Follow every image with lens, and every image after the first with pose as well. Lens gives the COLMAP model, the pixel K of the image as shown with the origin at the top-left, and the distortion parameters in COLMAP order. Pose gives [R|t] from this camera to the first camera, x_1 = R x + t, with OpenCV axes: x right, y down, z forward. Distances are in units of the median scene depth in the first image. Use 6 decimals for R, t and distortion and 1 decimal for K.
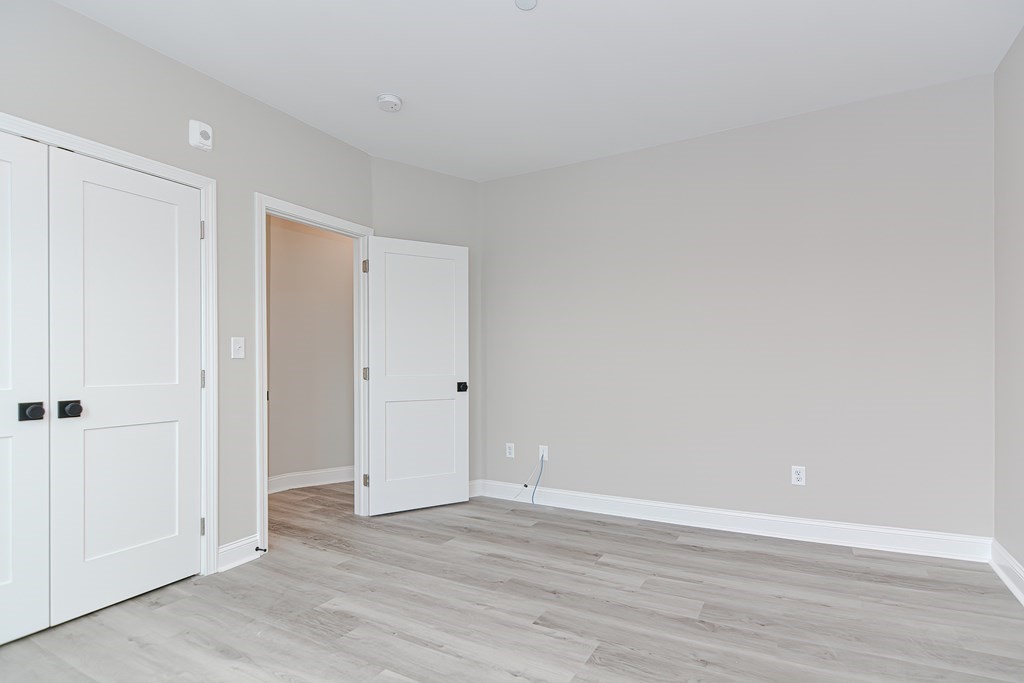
lens RADIAL K [[494.1, 0, 510.1], [0, 494.1, 361.1], [0, 0, 1]] dist [0.004355, -0.000480]
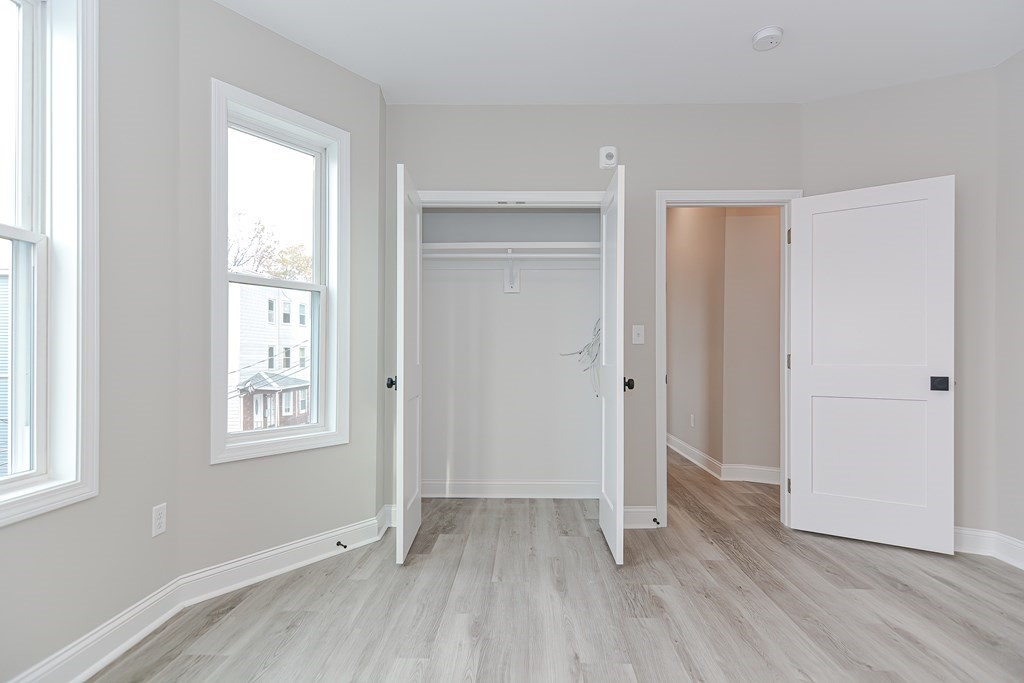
lens RADIAL K [[493.8, 0, 524.7], [0, 493.8, 356.5], [0, 0, 1]] dist [0.011855, -0.000456]
pose [[0.491018, 0.002716, -0.871145, 0.271353], [-0.005139, 0.999987, 0.000221, 0.021694], [0.871134, 0.004368, 0.491025, 0.205824]]
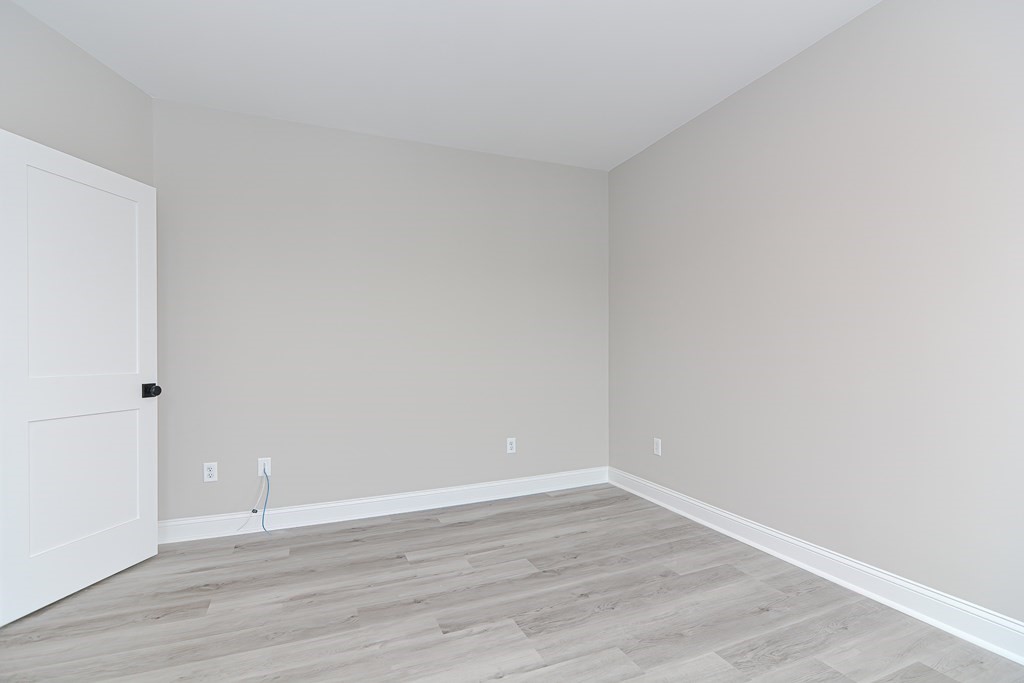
lens RADIAL K [[508.8, 0, 516.7], [0, 508.8, 354.4], [0, 0, 1]] dist [0.022449, -0.012651]
pose [[0.620403, 0.000091, 0.784283, -0.420774], [-0.000588, 1.000000, 0.000349, 0.001460], [-0.784283, -0.000678, 0.620403, 0.196061]]
